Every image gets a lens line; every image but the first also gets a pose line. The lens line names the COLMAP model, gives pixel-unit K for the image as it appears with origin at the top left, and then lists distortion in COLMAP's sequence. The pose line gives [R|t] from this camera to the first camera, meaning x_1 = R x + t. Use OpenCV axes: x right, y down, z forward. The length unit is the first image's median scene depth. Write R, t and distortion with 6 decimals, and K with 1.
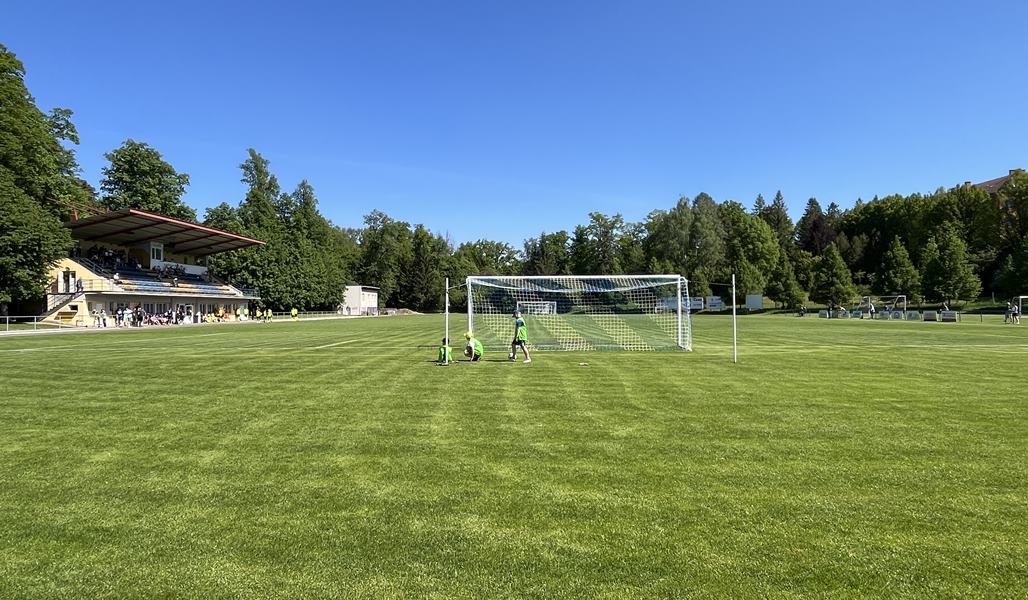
lens RADIAL K [[630.1, 0, 510.1], [0, 630.1, 296.8], [0, 0, 1]] dist [-0.006701, 0.003063]
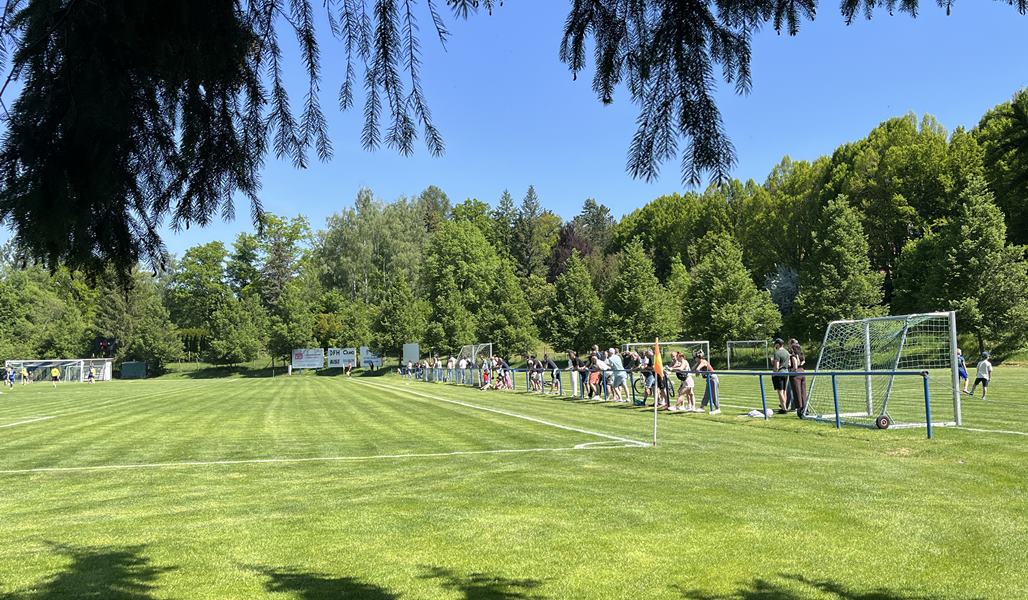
lens RADIAL K [[938.1, 0, 521.3], [0, 938.1, 305.6], [0, 0, 1]] dist [0.039523, 0.000000]
pose [[0.973773, 0.002337, 0.227510, 0.235865], [0.008081, 0.998961, -0.044852, 0.001318], [-0.227378, 0.045514, 0.972742, 0.064796]]
